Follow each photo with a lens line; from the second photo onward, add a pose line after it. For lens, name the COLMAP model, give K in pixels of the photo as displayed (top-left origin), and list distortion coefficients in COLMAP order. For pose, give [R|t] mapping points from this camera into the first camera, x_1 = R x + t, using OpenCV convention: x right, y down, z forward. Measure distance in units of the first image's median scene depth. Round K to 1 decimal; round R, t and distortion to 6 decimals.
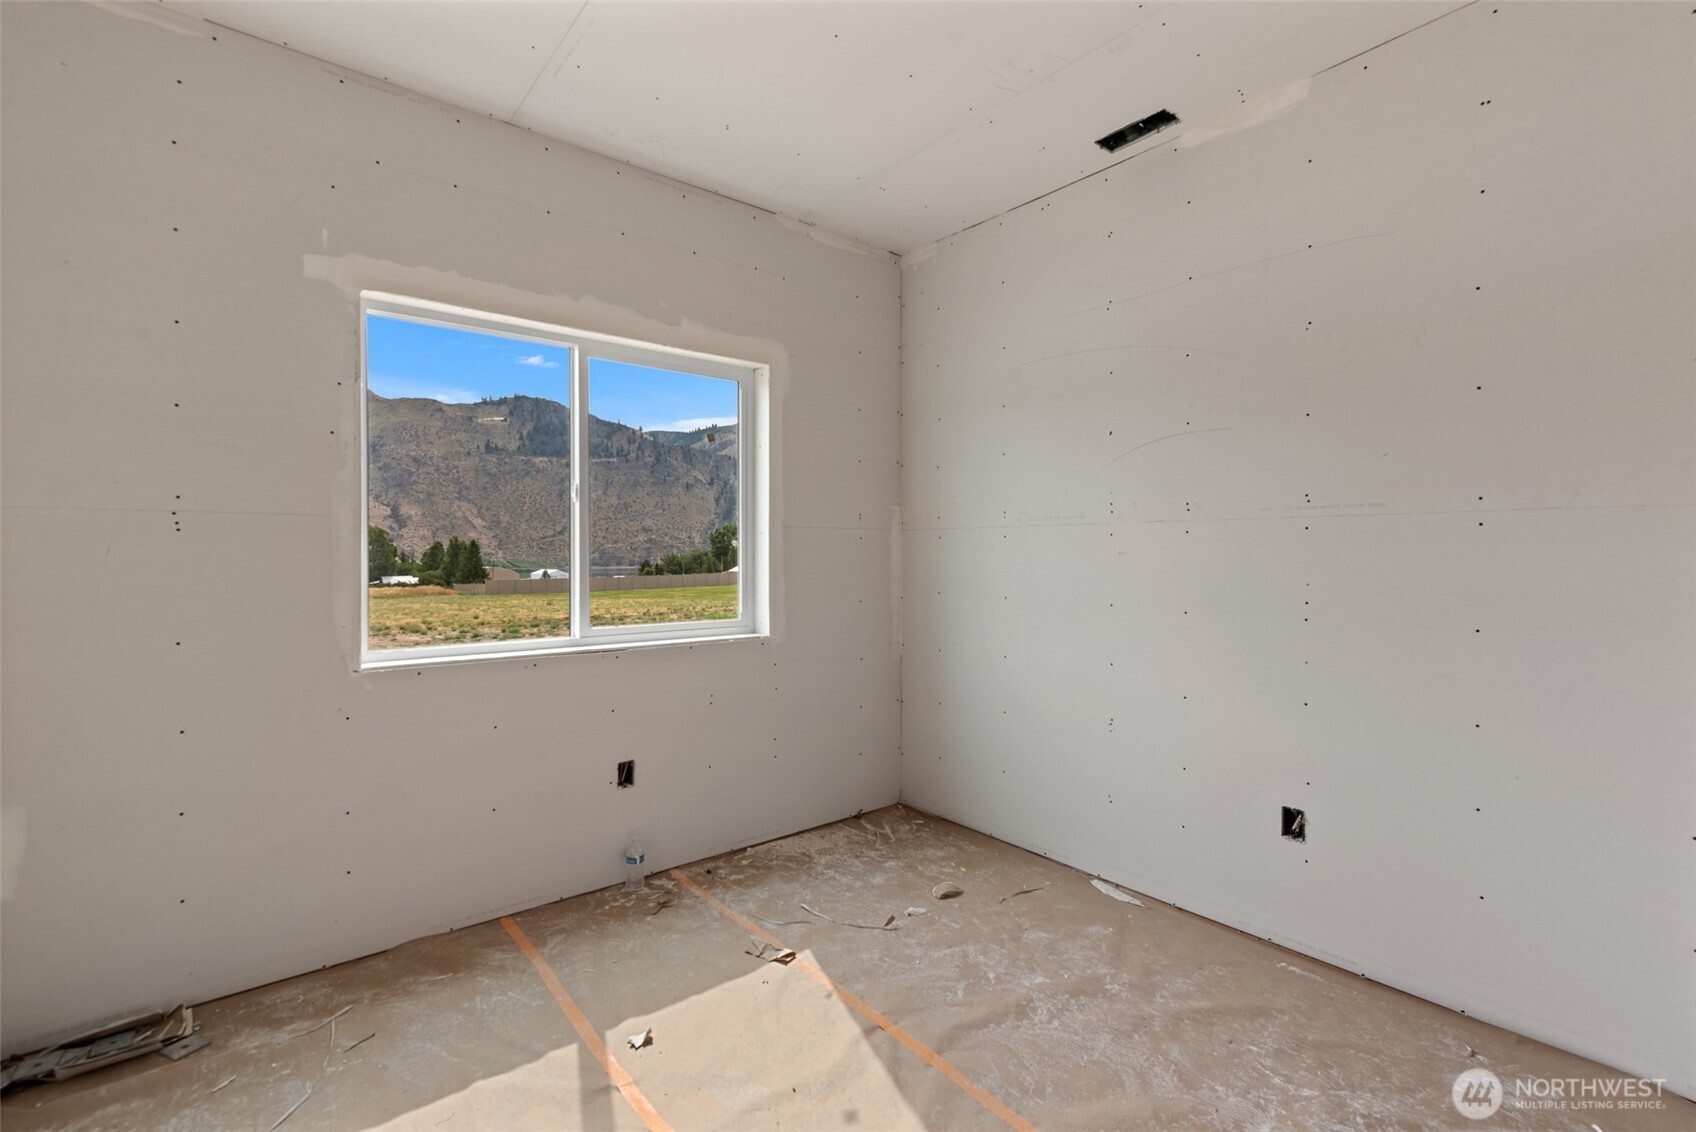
lens RADIAL K [[735.2, 0, 851.2], [0, 735.2, 561.8], [0, 0, 1]] dist [0.000787, 0.000159]
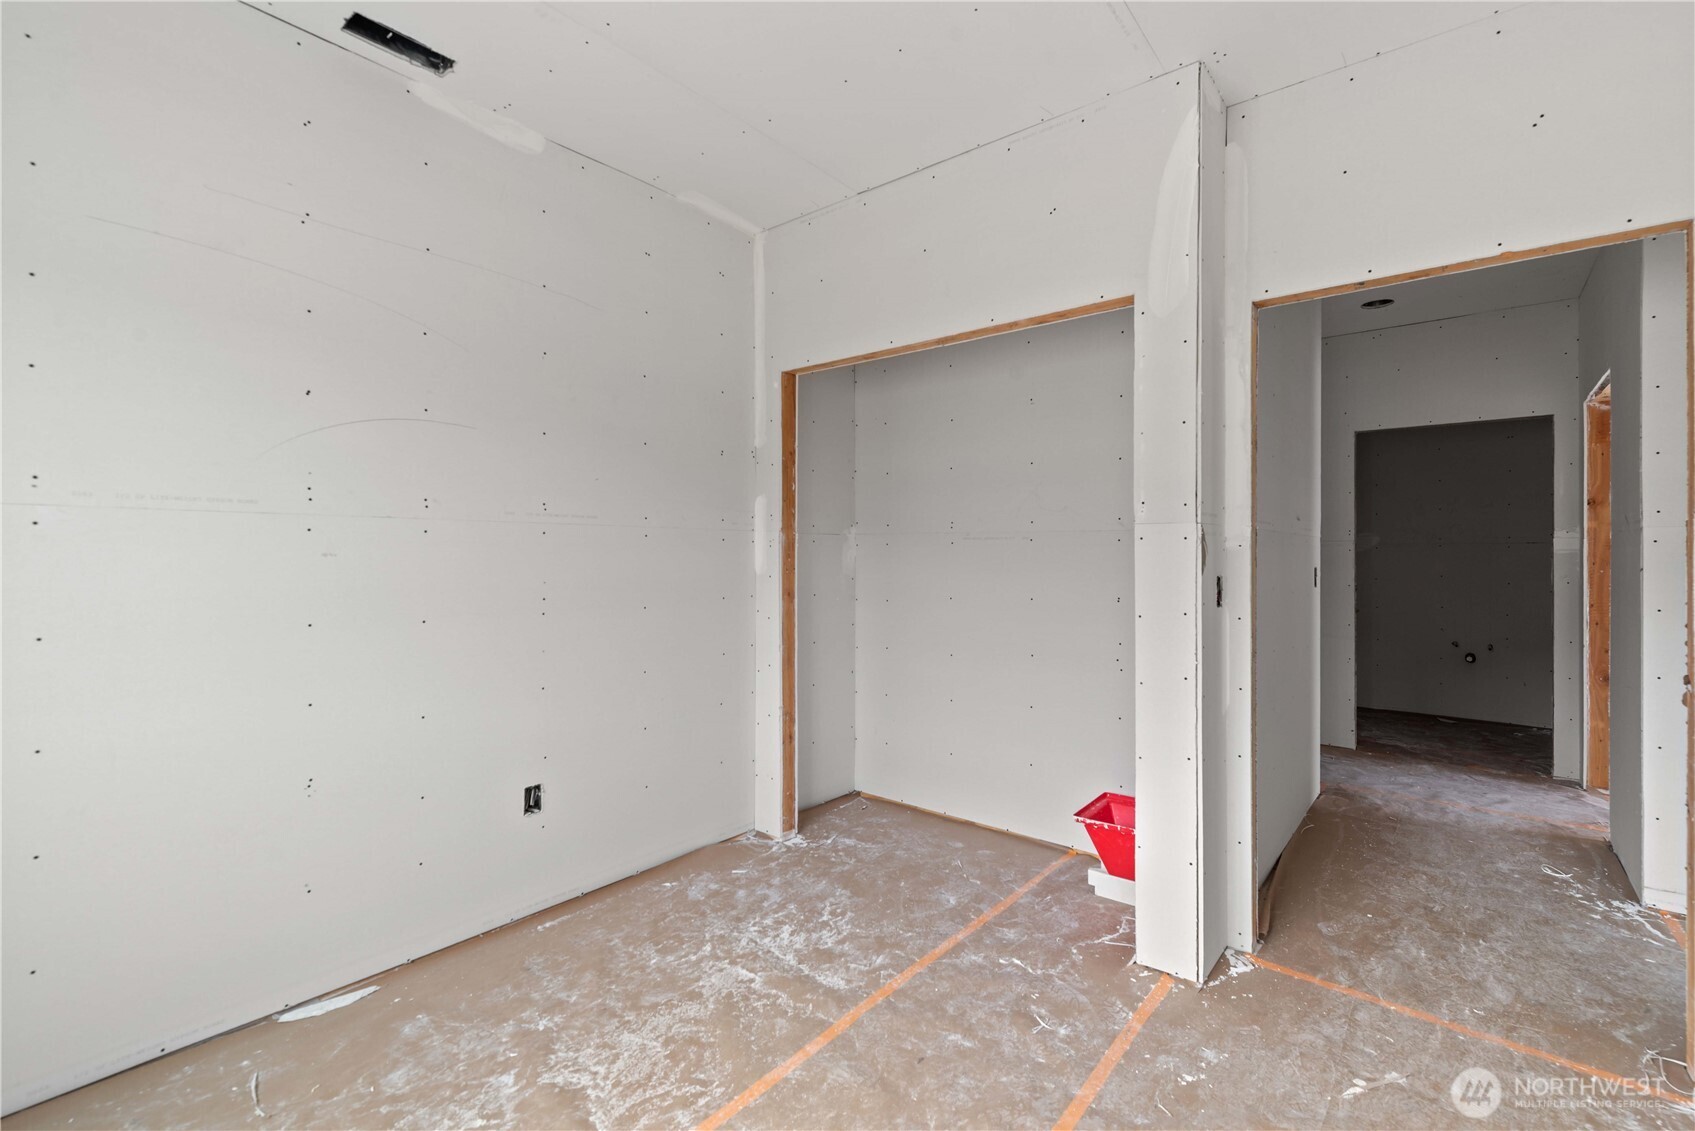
lens RADIAL K [[749.4, 0, 857.0], [0, 749.4, 558.7], [0, 0, 1]] dist [0.001111, -0.000464]
pose [[-0.191001, -0.005605, 0.981574, -0.576677], [0.009939, 0.999921, 0.007643, -0.009419], [-0.981540, 0.011215, -0.190930, 0.706678]]
